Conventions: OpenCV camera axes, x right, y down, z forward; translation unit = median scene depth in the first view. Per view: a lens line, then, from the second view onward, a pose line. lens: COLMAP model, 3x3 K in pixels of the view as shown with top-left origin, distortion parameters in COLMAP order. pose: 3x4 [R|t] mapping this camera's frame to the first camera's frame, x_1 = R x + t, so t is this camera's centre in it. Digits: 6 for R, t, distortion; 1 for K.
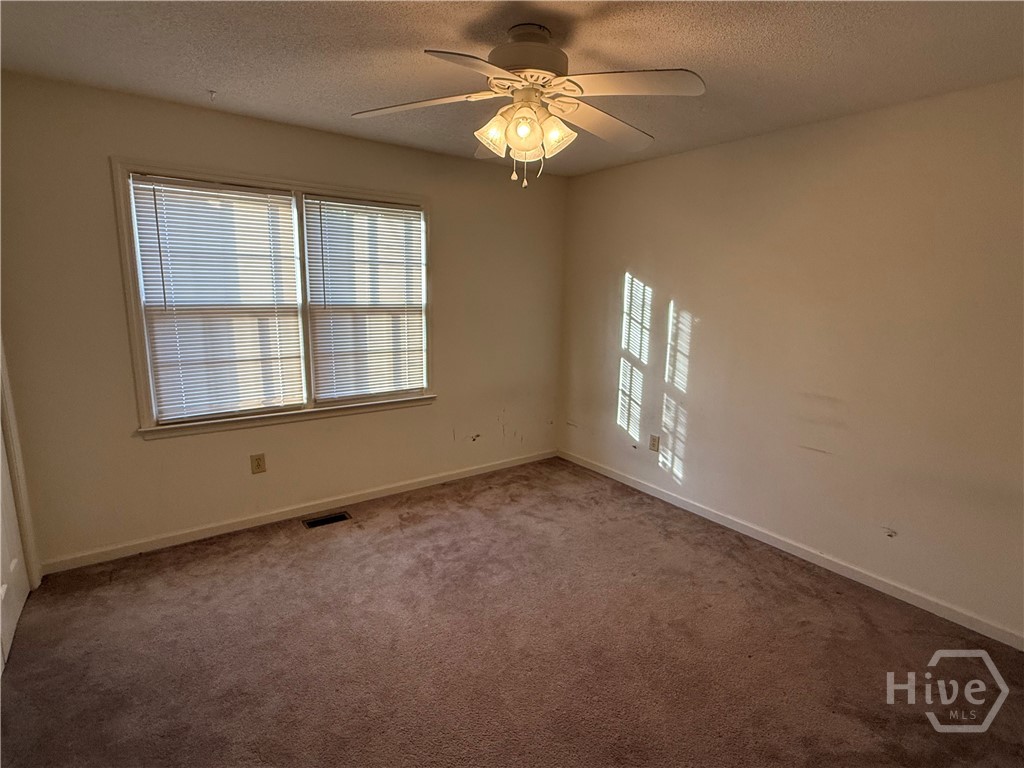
lens RADIAL K [[512.2, 0, 502.7], [0, 512.2, 380.0], [0, 0, 1]] dist [0.026496, 0.000080]
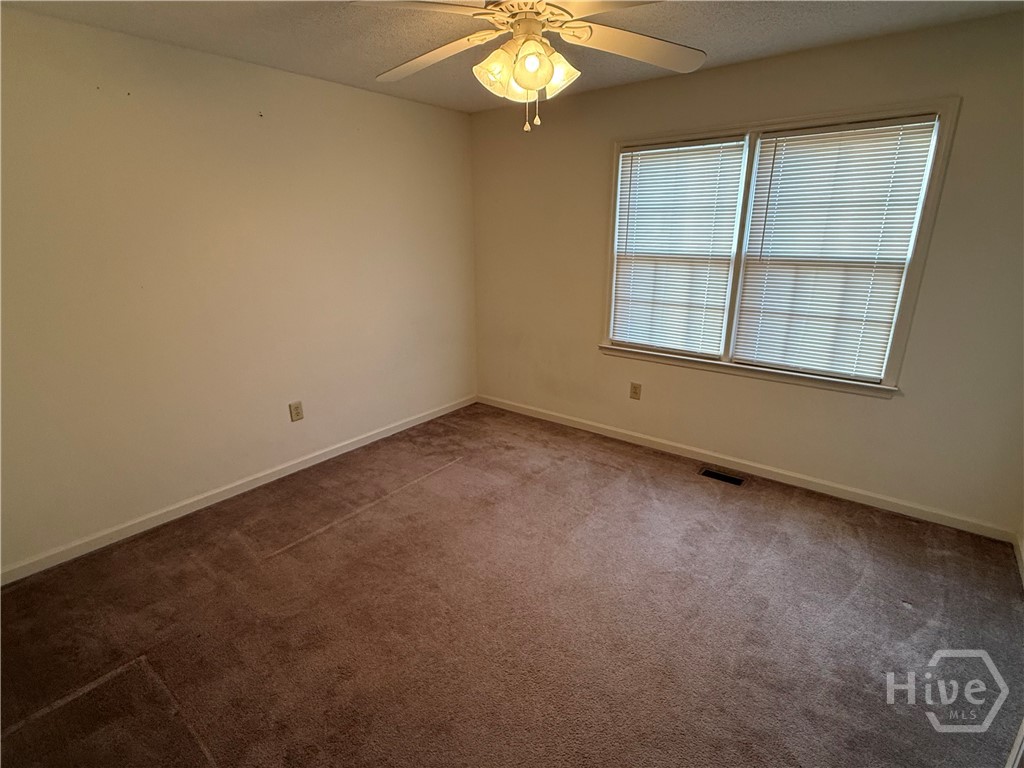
lens RADIAL K [[512.2, 0, 502.7], [0, 512.2, 380.0], [0, 0, 1]] dist [0.026496, 0.000080]
pose [[0.295099, 0.253975, -0.921094, 0.438962], [-0.169984, 0.962601, 0.210961, -0.049670], [0.940224, 0.094317, 0.327234, 0.287381]]
